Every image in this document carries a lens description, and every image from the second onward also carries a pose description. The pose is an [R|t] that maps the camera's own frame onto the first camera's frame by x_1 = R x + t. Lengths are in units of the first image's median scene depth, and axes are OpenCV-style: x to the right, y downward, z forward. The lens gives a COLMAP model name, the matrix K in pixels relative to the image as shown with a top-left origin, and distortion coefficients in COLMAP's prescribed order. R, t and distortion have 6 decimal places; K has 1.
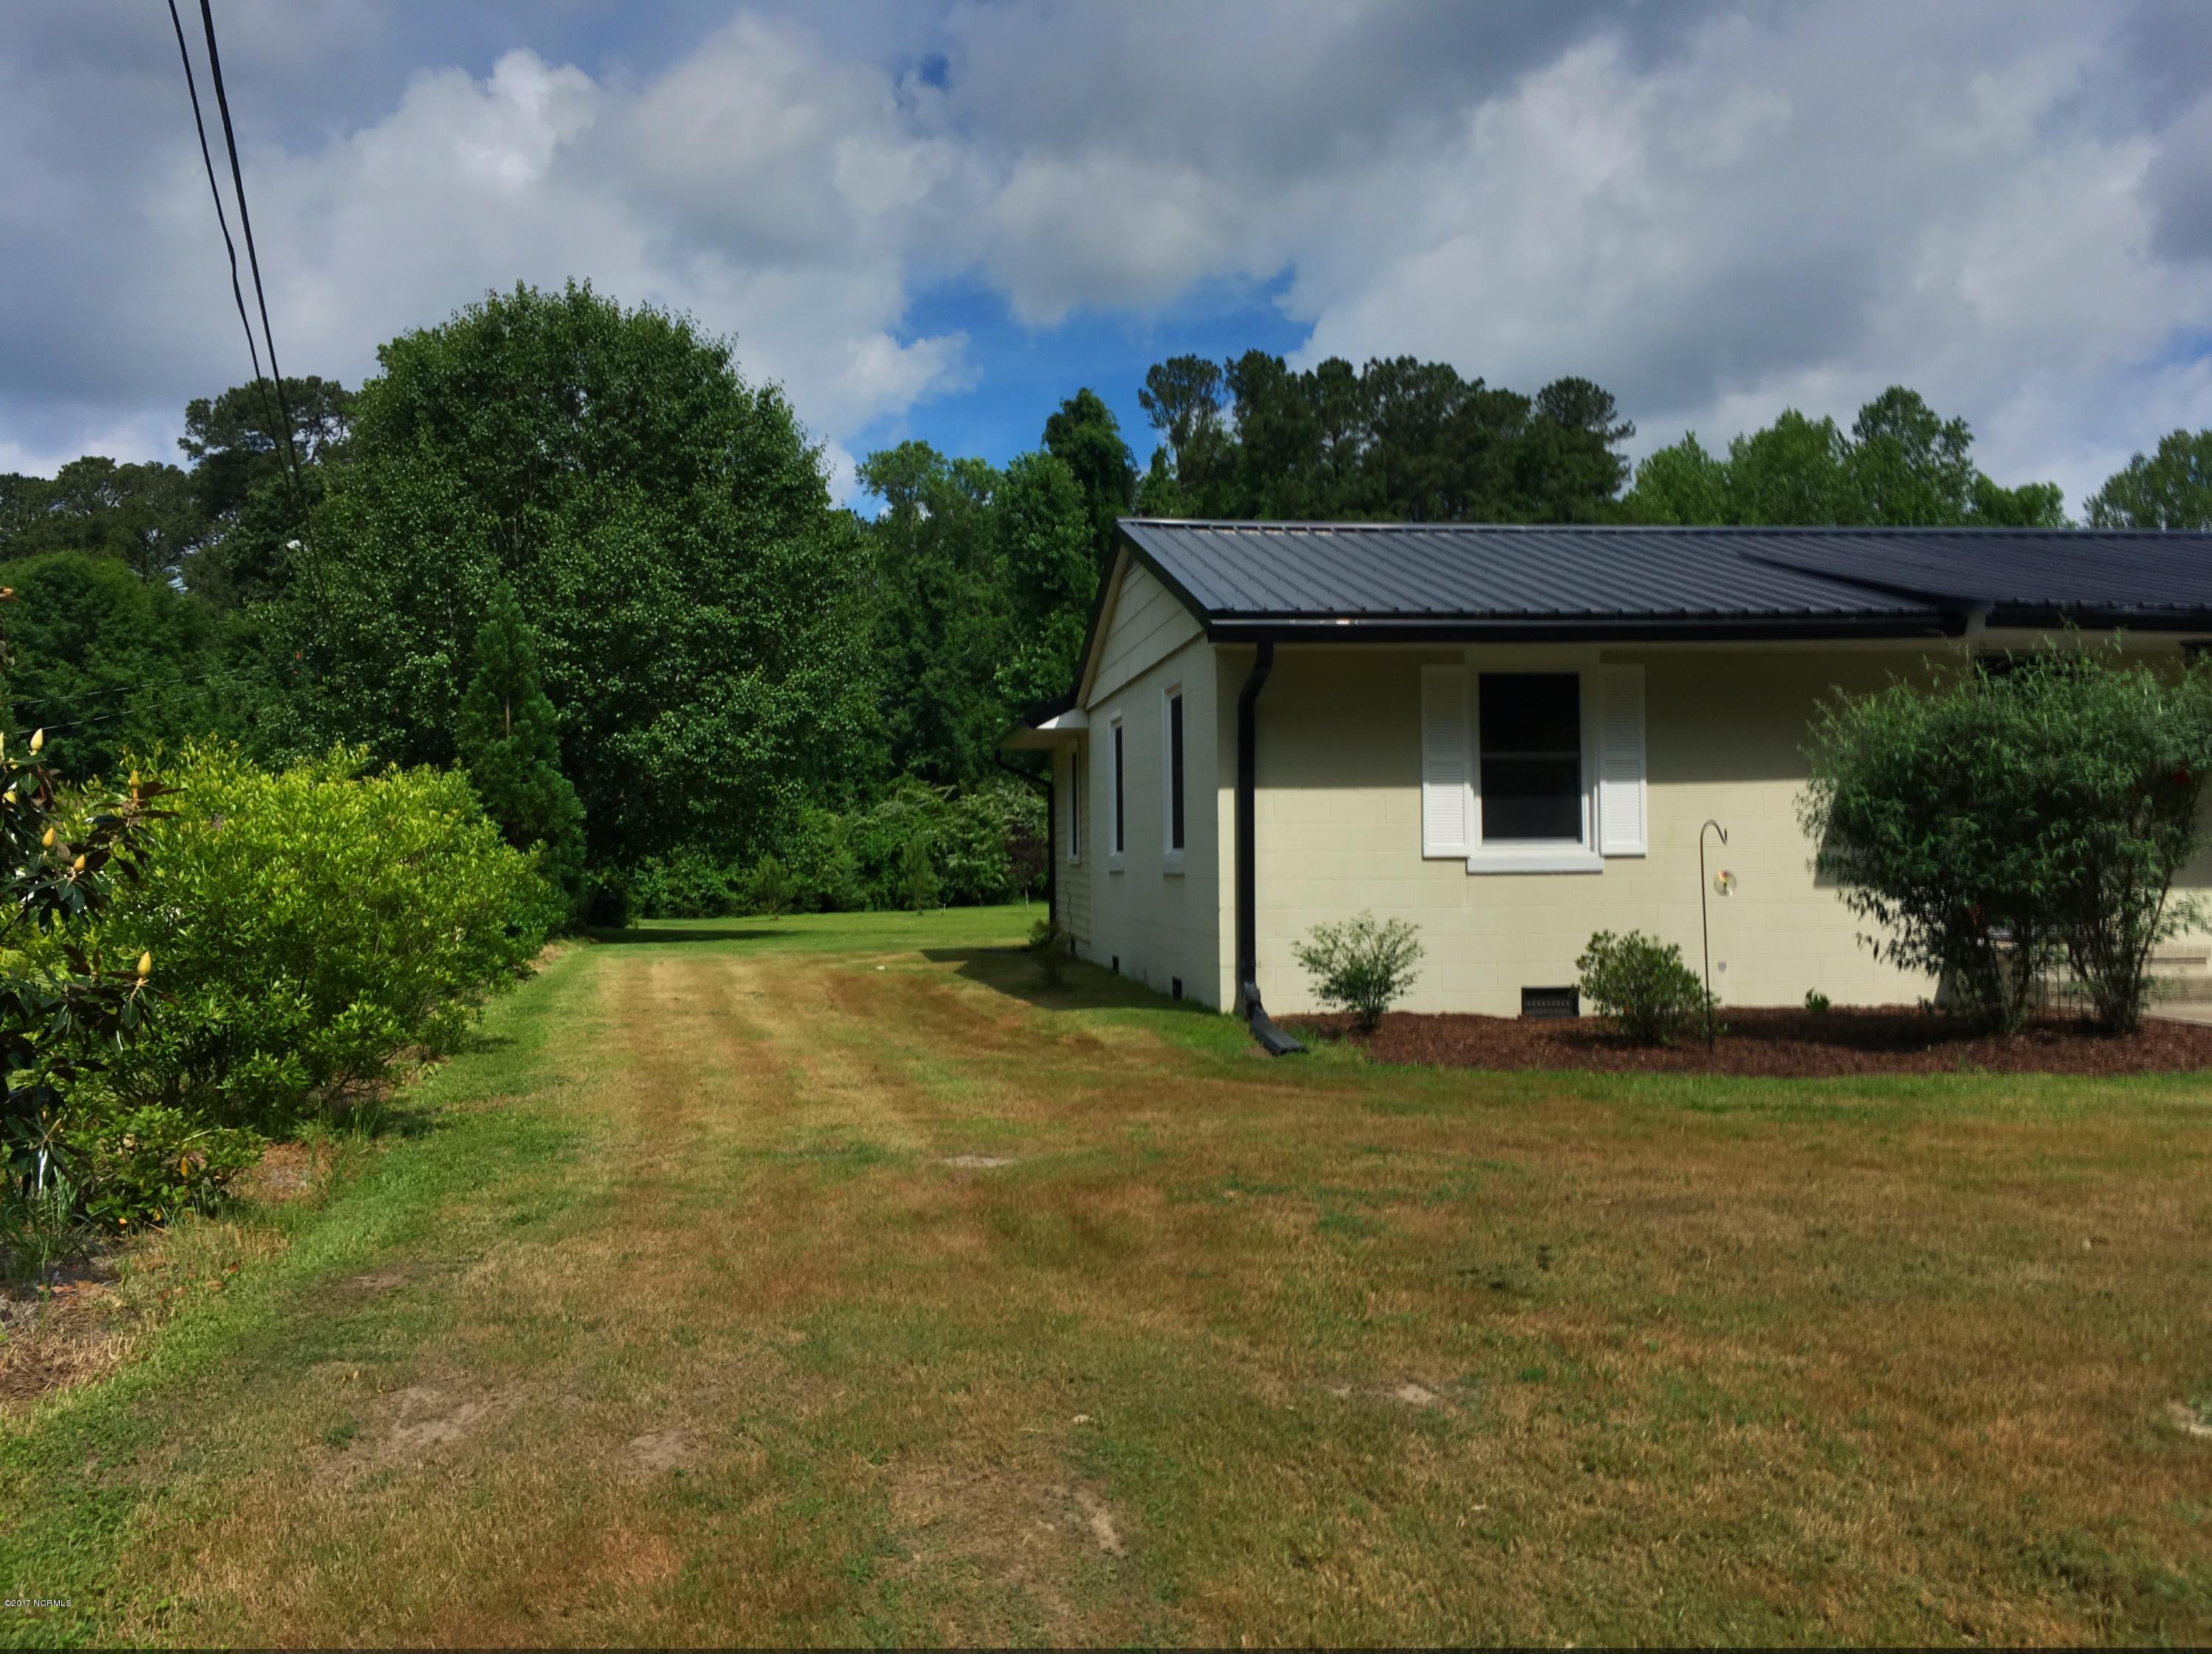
lens RADIAL K [[1839.8, 0, 1106.0], [0, 1839.8, 827.0], [0, 0, 1]] dist [0.089132, -0.363965]
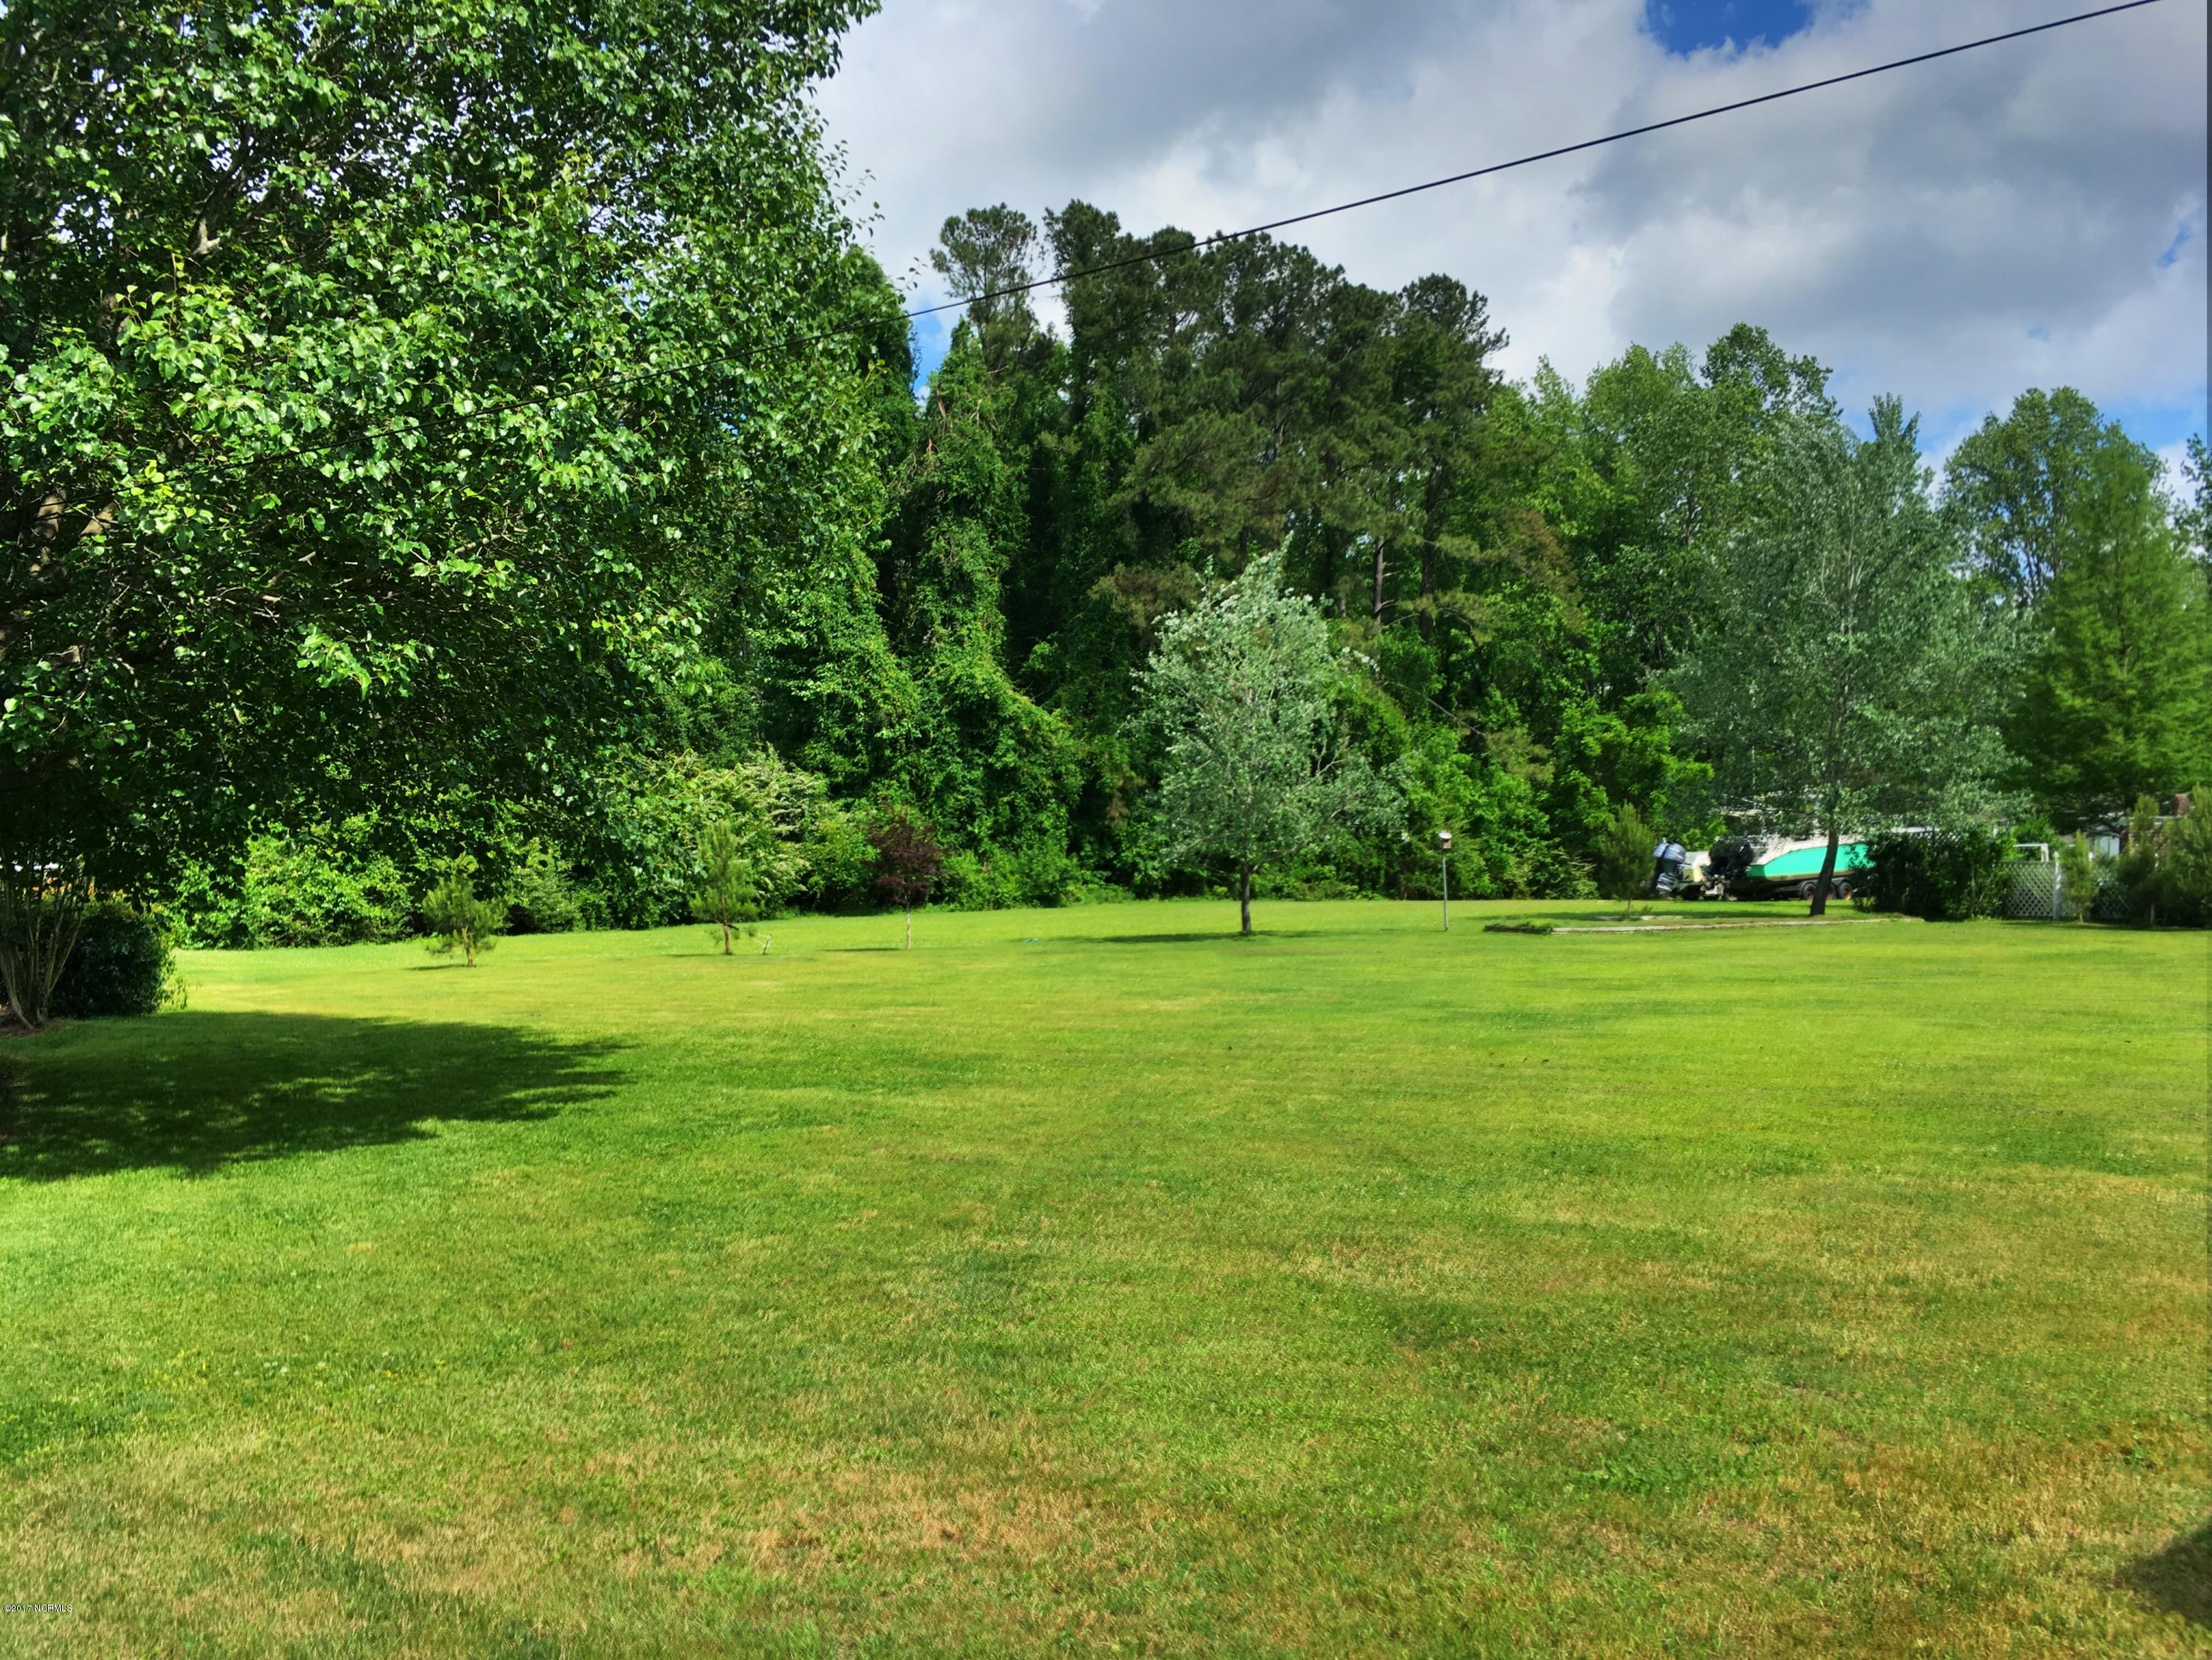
lens RADIAL K [[1816.4, 0, 1106.0], [0, 1816.4, 830.0], [0, 0, 1]] dist [0.057345, 0.000685]
pose [[0.982117, 0.002990, 0.188246, -0.054304], [-0.003797, 0.999985, 0.003928, 0.003256], [-0.188232, -0.004572, 0.982114, 0.240757]]
